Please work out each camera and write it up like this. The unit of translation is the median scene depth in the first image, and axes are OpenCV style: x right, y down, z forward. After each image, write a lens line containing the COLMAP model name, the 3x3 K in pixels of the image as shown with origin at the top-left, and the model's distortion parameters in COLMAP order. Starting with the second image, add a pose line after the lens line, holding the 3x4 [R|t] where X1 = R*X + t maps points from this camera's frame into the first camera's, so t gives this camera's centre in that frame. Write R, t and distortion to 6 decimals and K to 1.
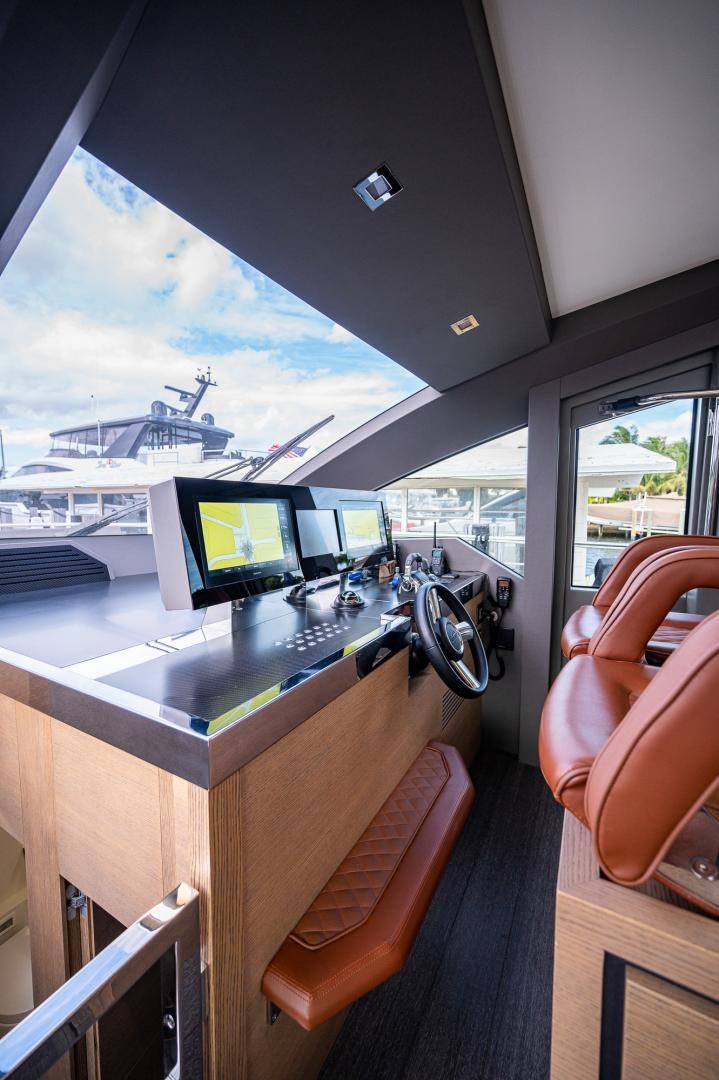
lens RADIAL K [[430.9, 0, 354.7], [0, 430.9, 542.4], [0, 0, 1]] dist [0.001284, -0.000143]
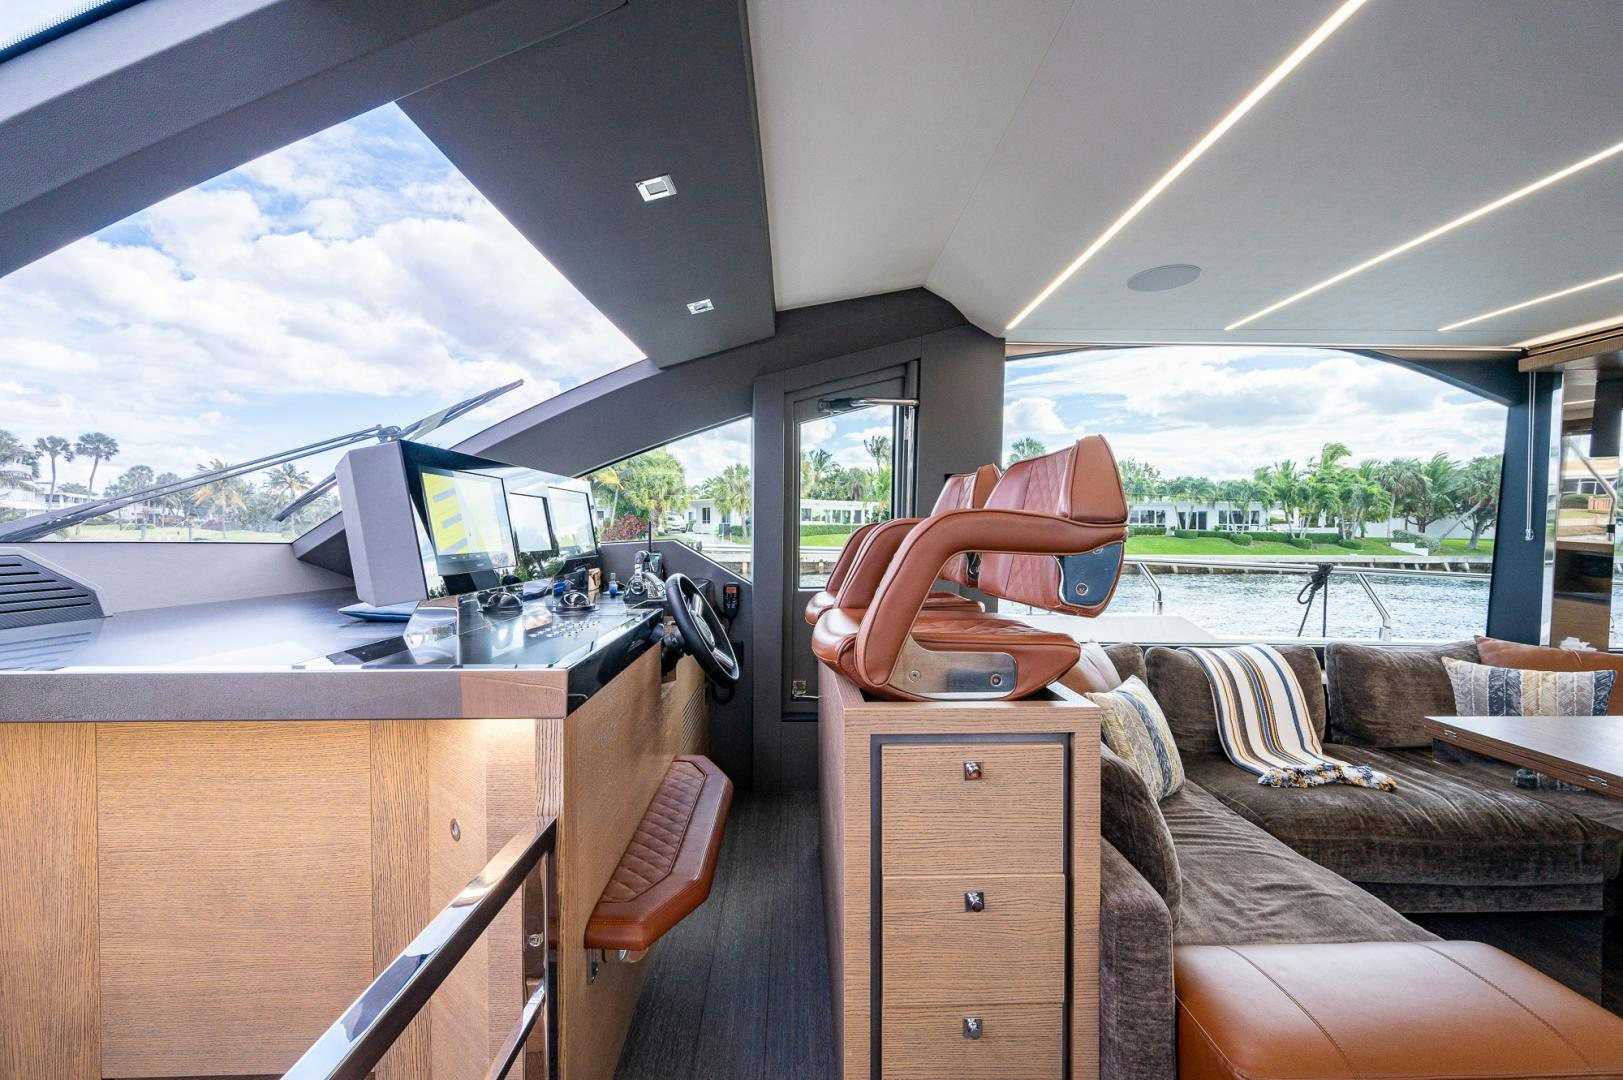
lens RADIAL K [[647.5, 0, 815.9], [0, 647.5, 540.6], [0, 0, 1]] dist [0.001284, -0.000143]
pose [[0.856999, -0.012972, 0.515154, -0.240314], [0.044096, 0.997862, -0.048230, 0.086313], [-0.513428, 0.064050, 0.855739, -0.294285]]
